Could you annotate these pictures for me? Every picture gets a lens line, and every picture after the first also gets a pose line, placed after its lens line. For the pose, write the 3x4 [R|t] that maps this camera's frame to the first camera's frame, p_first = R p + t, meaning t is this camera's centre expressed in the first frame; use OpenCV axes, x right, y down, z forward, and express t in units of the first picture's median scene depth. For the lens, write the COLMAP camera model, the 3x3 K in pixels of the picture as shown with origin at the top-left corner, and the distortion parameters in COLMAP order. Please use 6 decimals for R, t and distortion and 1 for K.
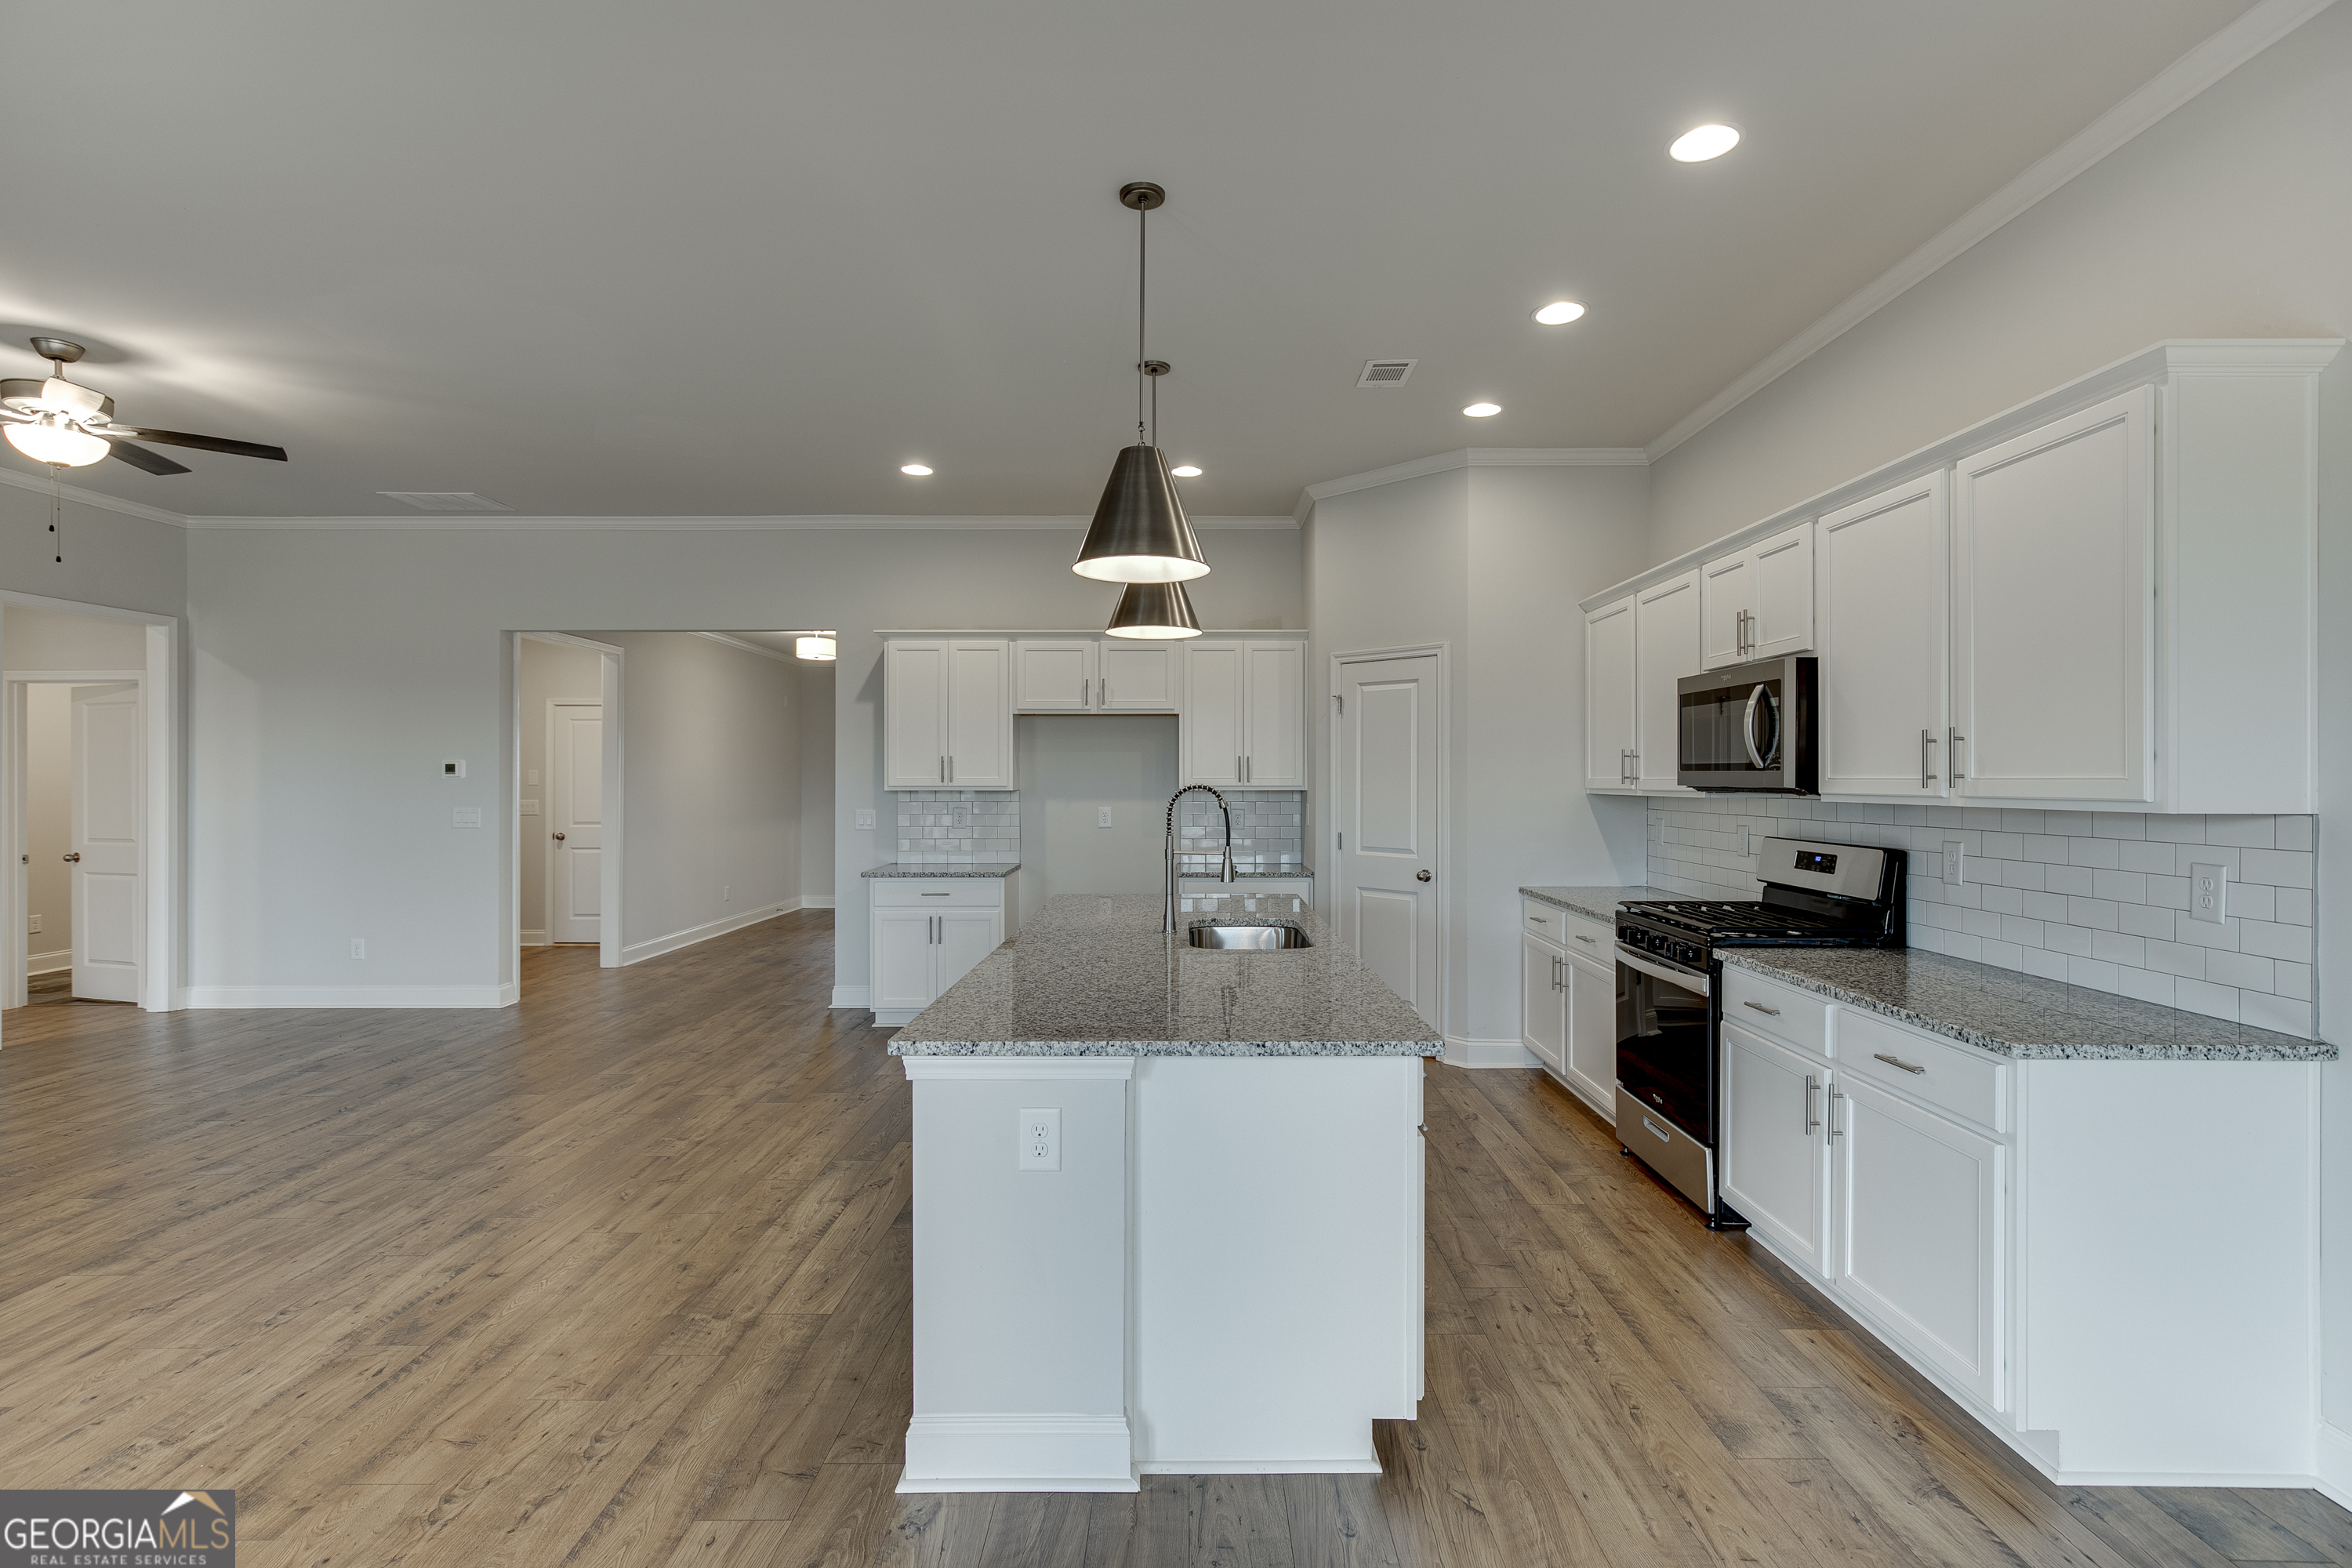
lens RADIAL K [[1103.5, 0, 1185.8], [0, 1103.5, 773.2], [0, 0, 1]] dist [-0.011974, 0.011543]
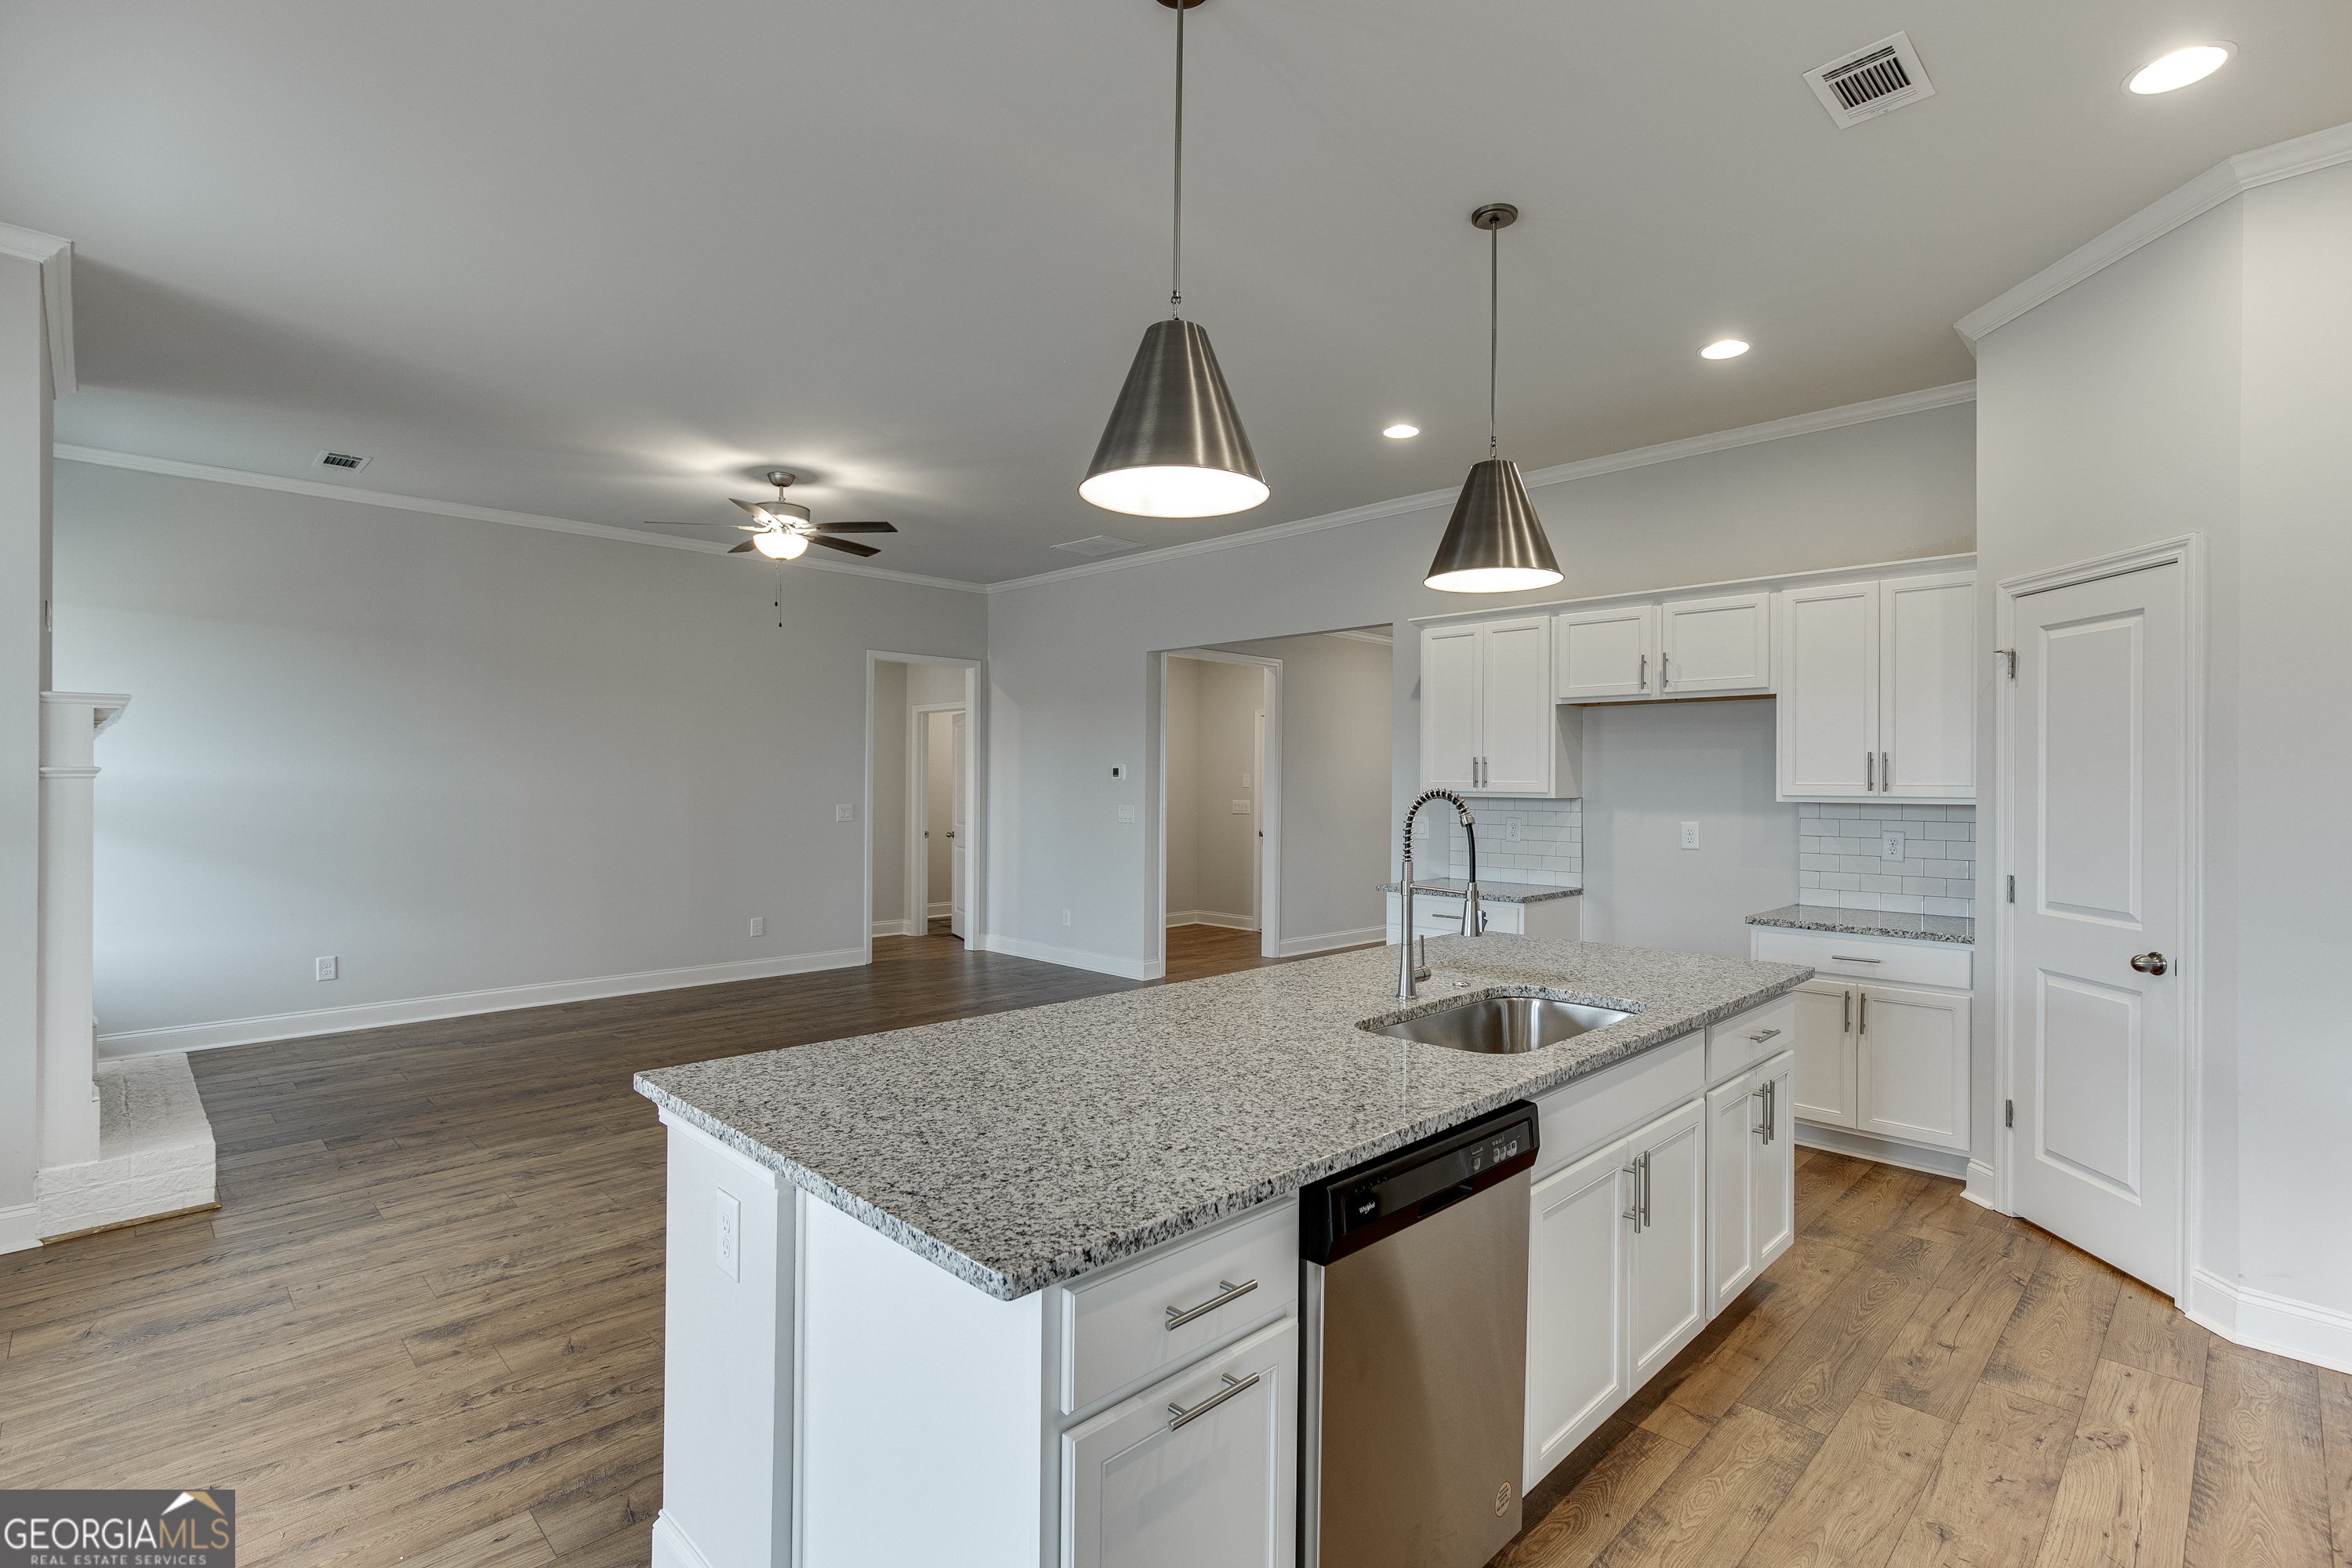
lens RADIAL K [[1103.5, 0, 1185.8], [0, 1103.5, 773.2], [0, 0, 1]] dist [-0.011974, 0.011543]
pose [[0.707340, -0.000397, -0.706873, 0.351320], [-0.003031, 0.999989, -0.003594, 0.001574], [0.706867, 0.004684, 0.707331, 0.354847]]
